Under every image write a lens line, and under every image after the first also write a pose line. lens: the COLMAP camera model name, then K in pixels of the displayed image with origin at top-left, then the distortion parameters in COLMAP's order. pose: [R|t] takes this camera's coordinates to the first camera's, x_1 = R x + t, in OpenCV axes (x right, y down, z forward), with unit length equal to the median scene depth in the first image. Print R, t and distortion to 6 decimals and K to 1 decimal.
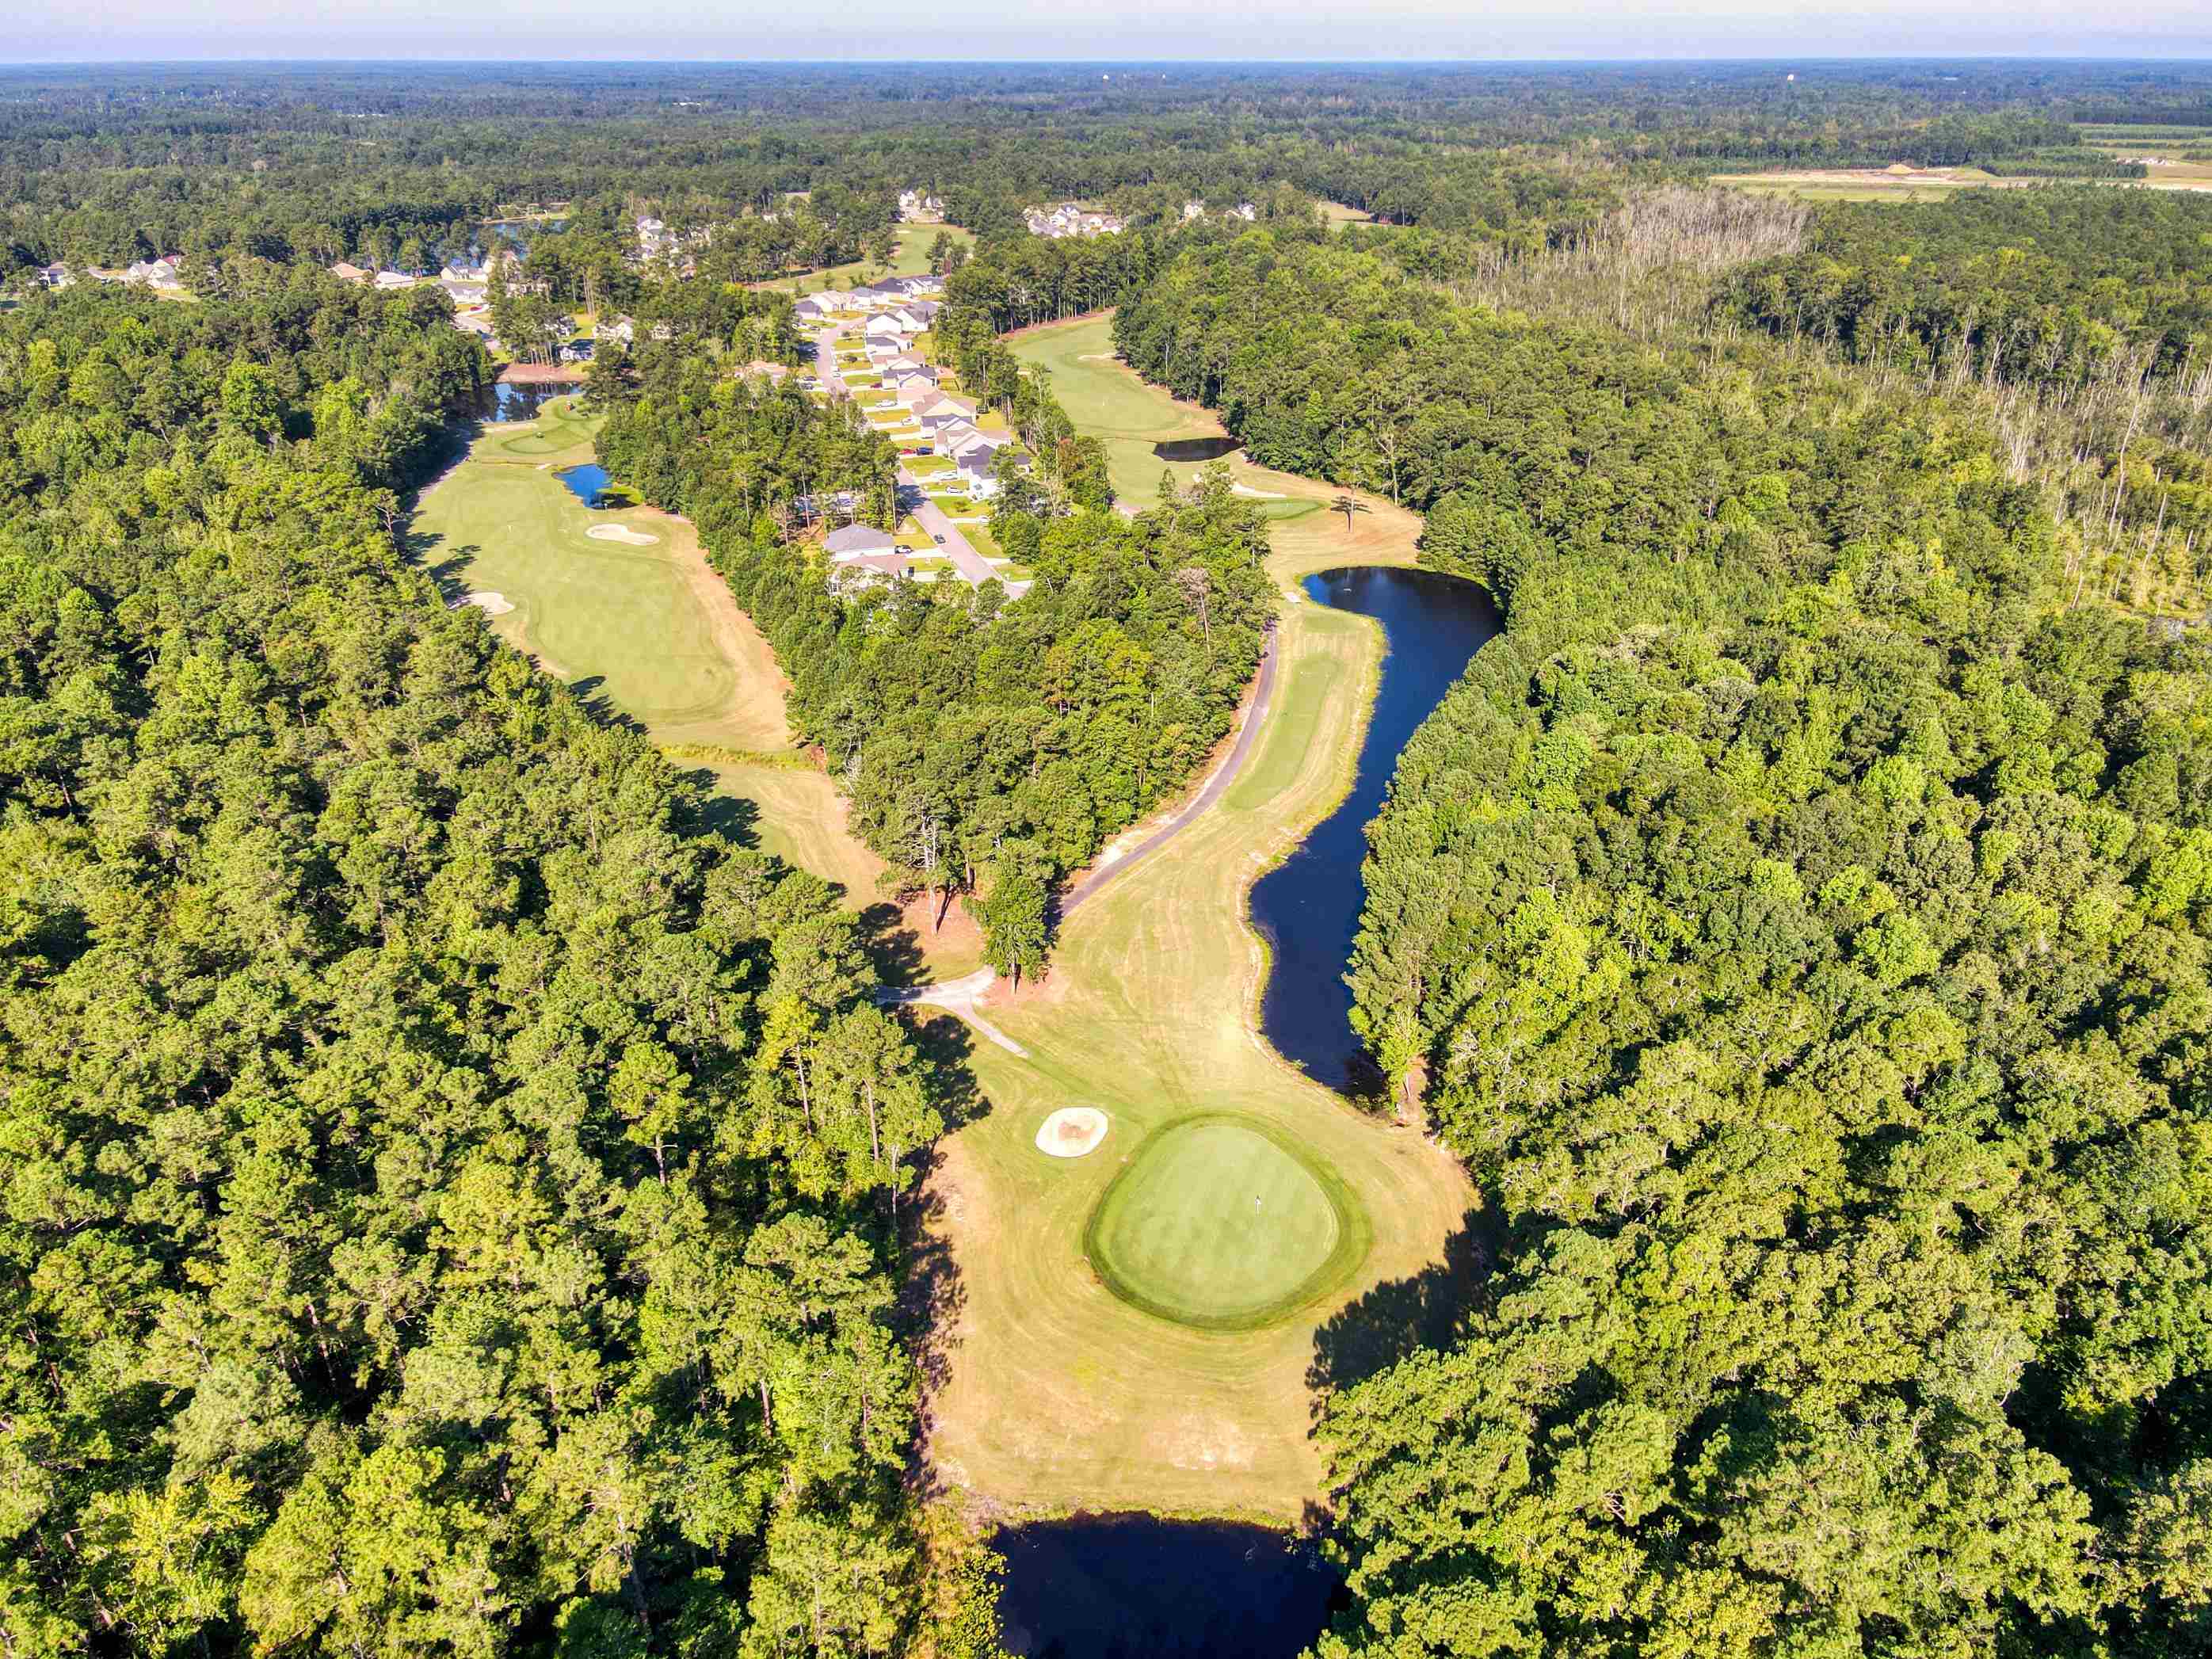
lens RADIAL K [[1615.7, 0, 1098.8], [0, 1615.7, 831.3], [0, 0, 1]] dist [0.015024, 0.006475]
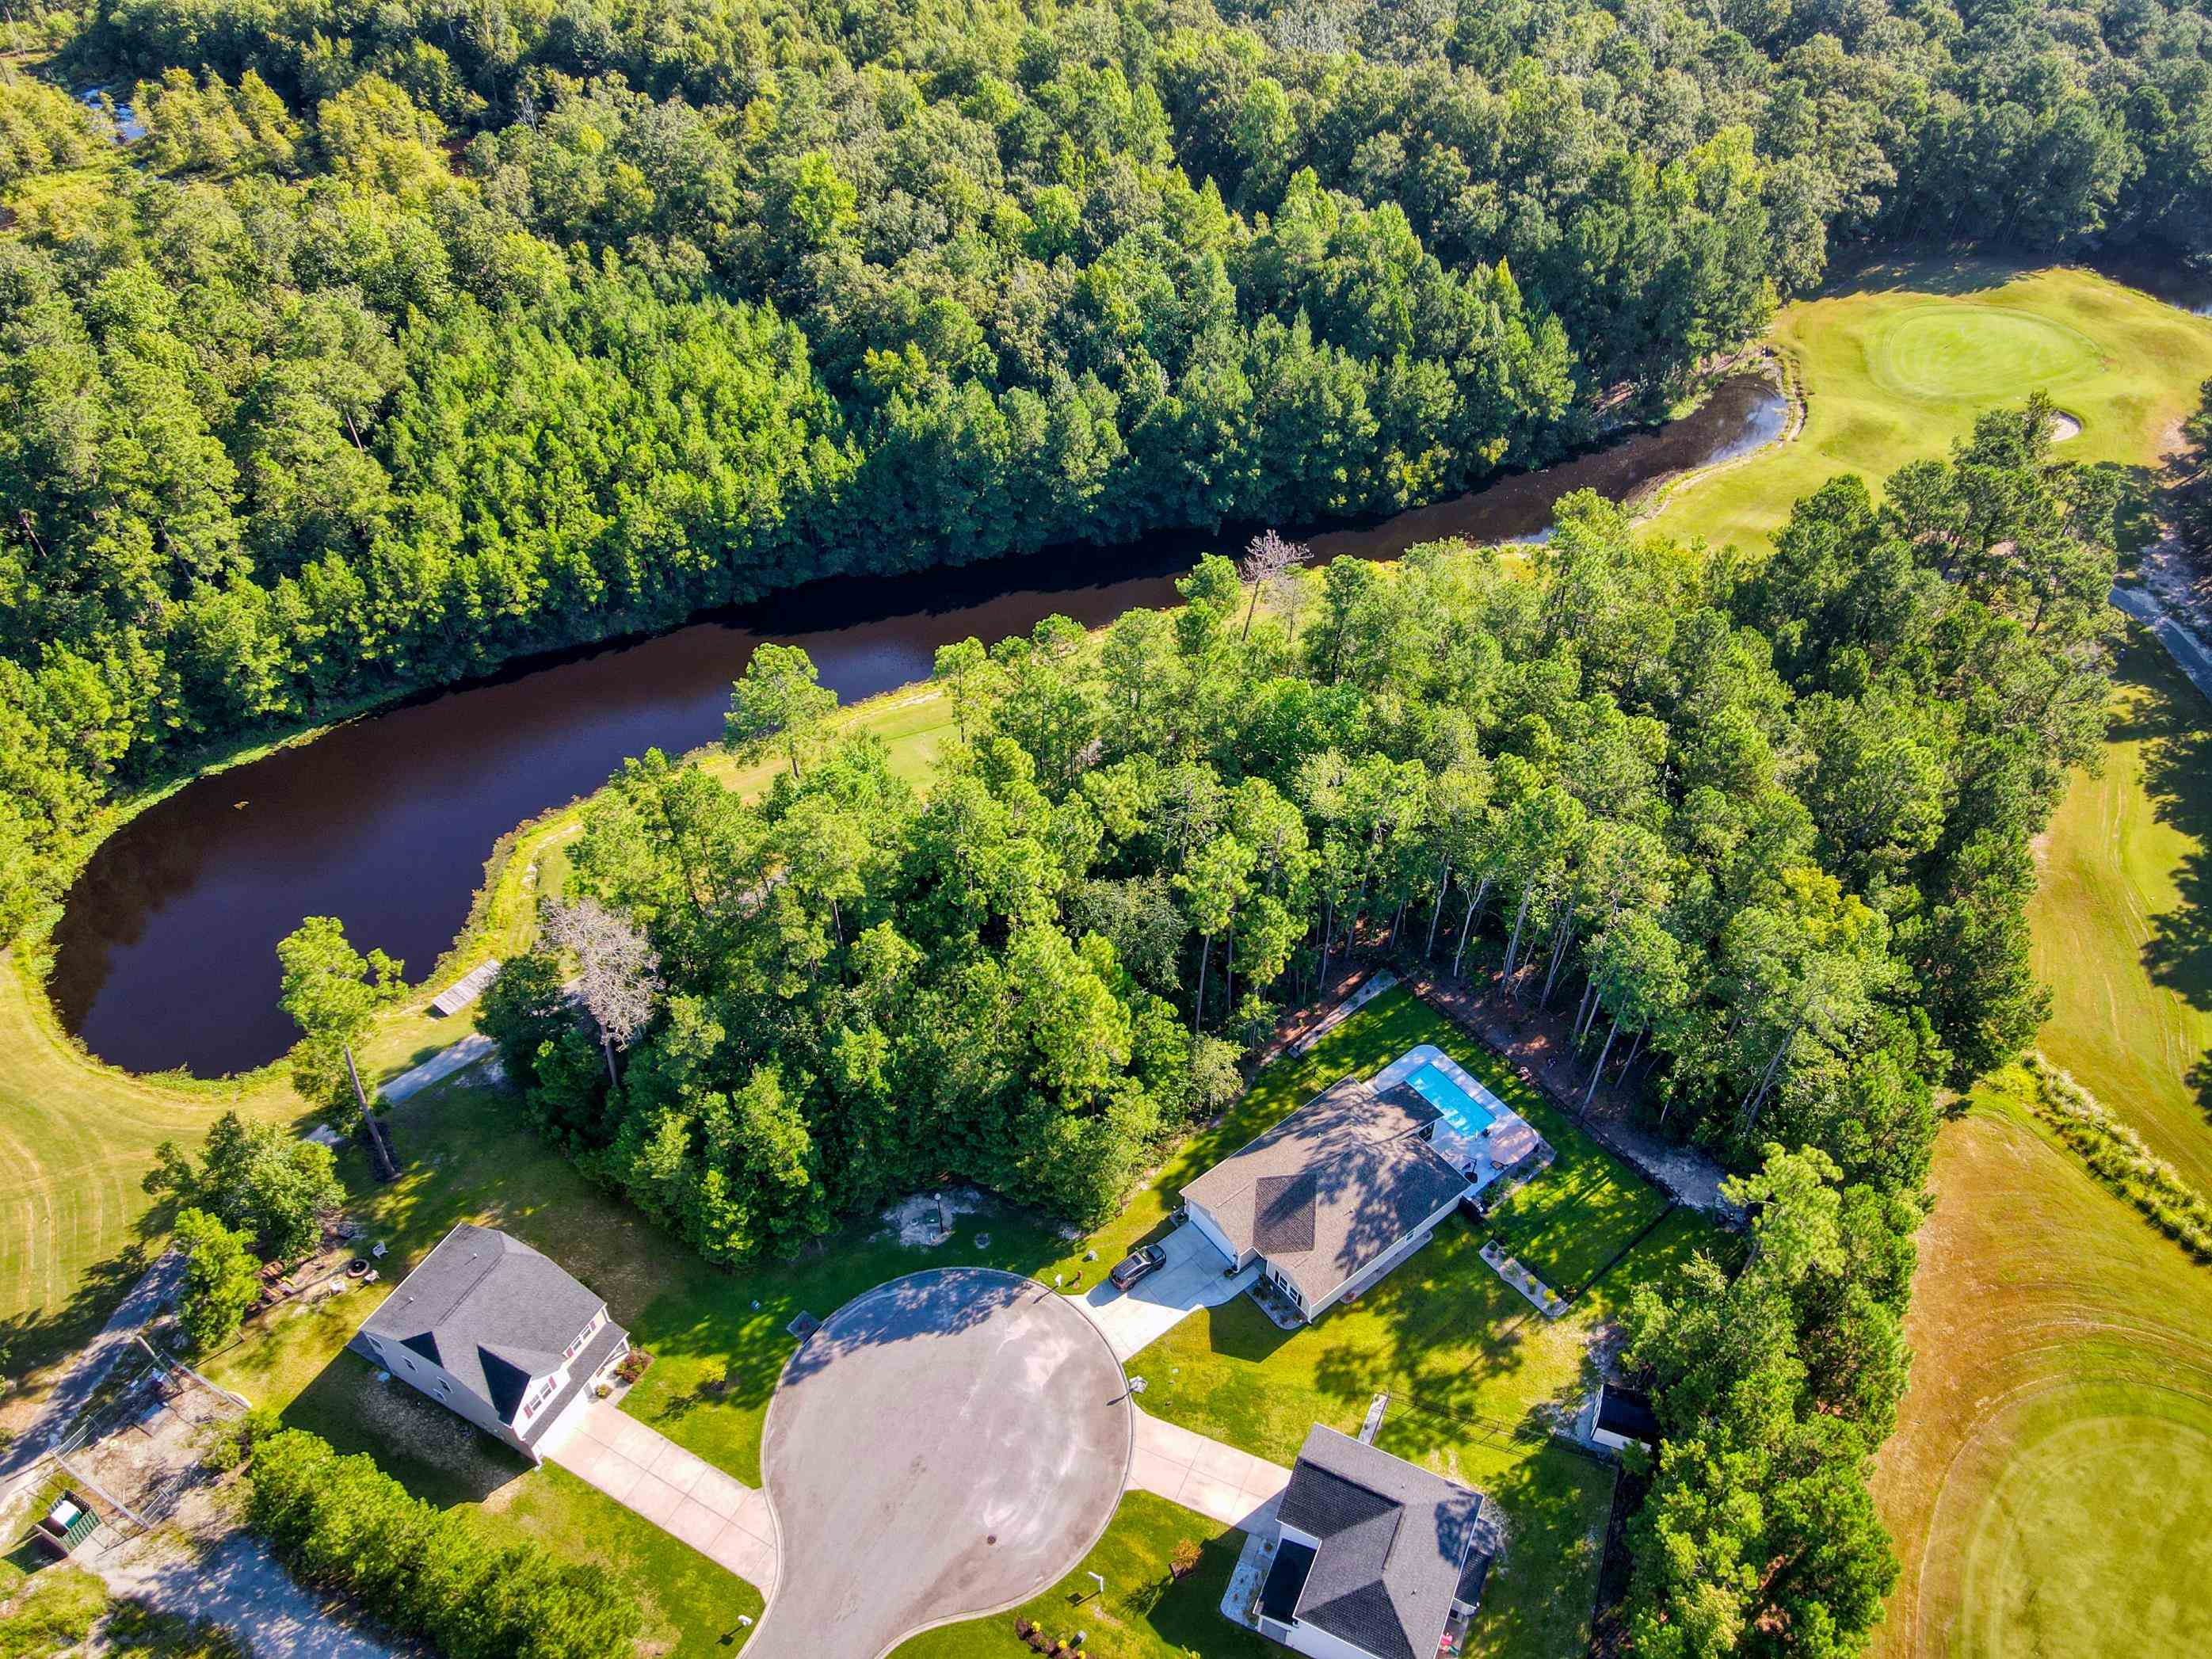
lens RADIAL K [[1615.7, 0, 1110.5], [0, 1615.7, 824.0], [0, 0, 1]] dist [0.015024, 0.006475]
pose [[-0.658397, -0.514218, 0.549630, -0.118341], [0.327321, 0.461959, 0.824290, -0.281905], [-0.677772, 0.722616, -0.135837, 0.583688]]
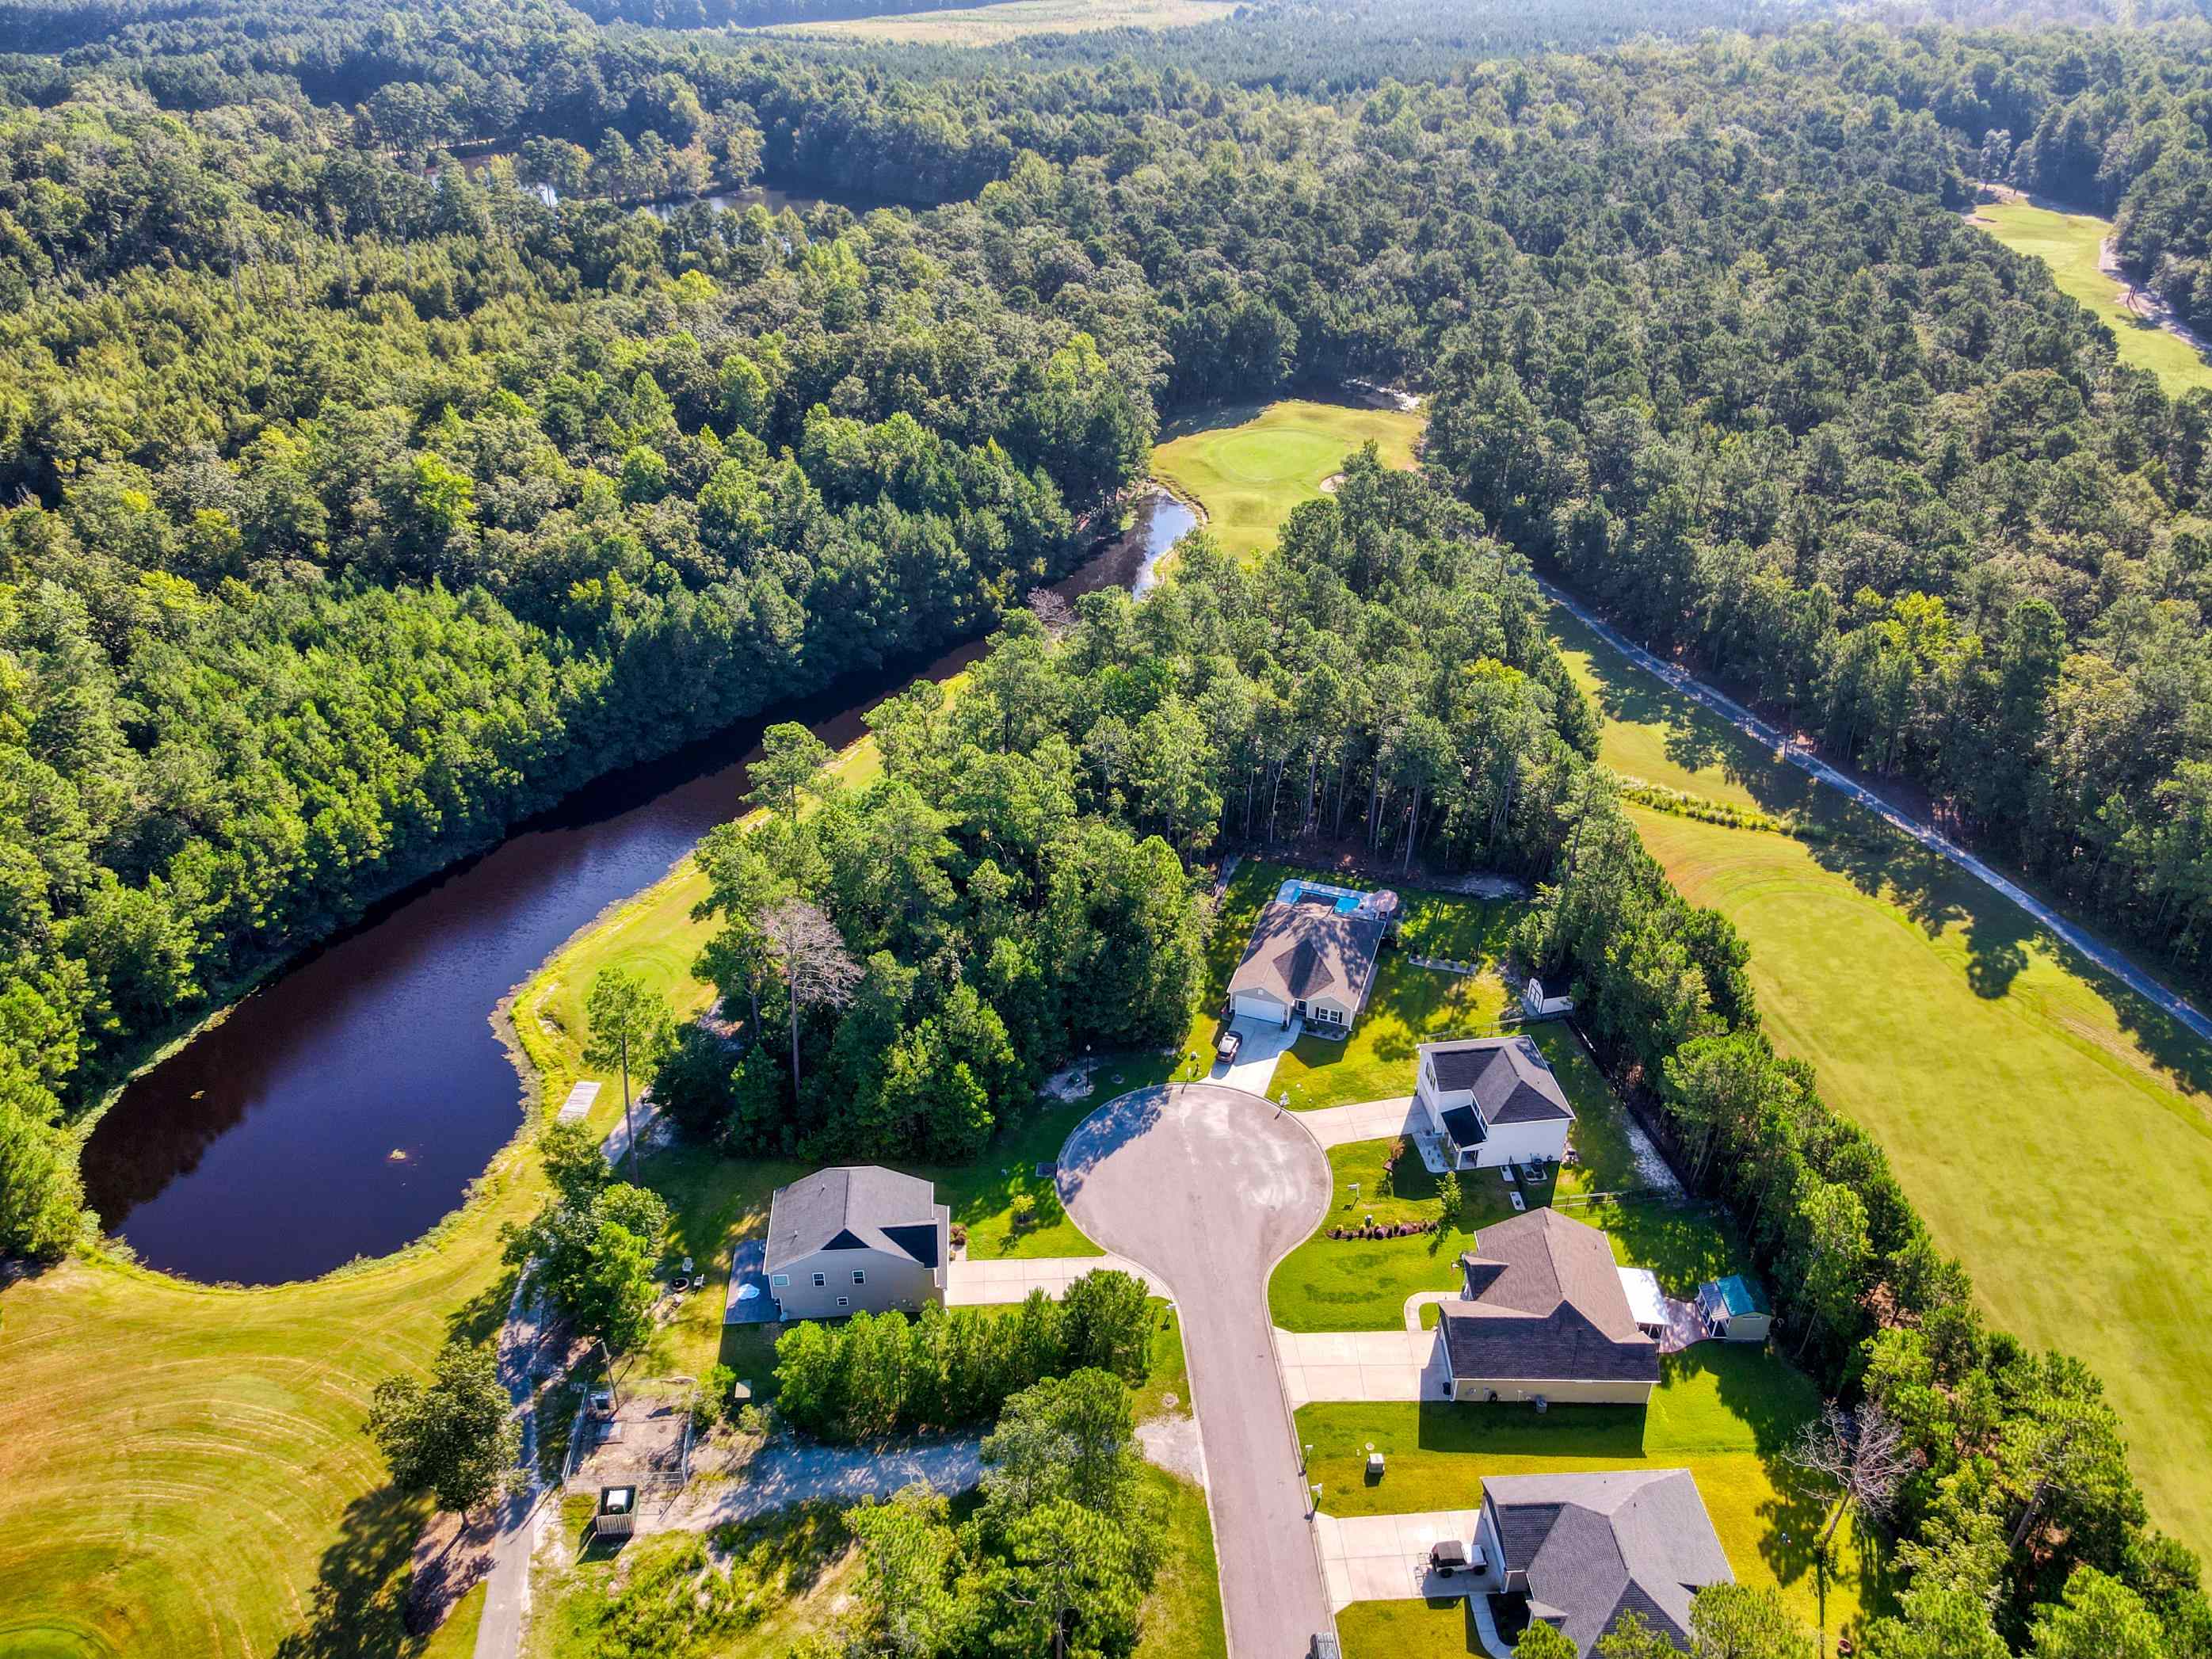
lens RADIAL K [[1615.7, 0, 1110.6], [0, 1615.7, 822.3], [0, 0, 1]] dist [0.015024, 0.006475]
pose [[-0.962232, -0.146196, 0.229644, -0.073233], [0.114169, 0.549080, 0.827935, -0.345659], [-0.247134, 0.822884, -0.511652, 0.718320]]
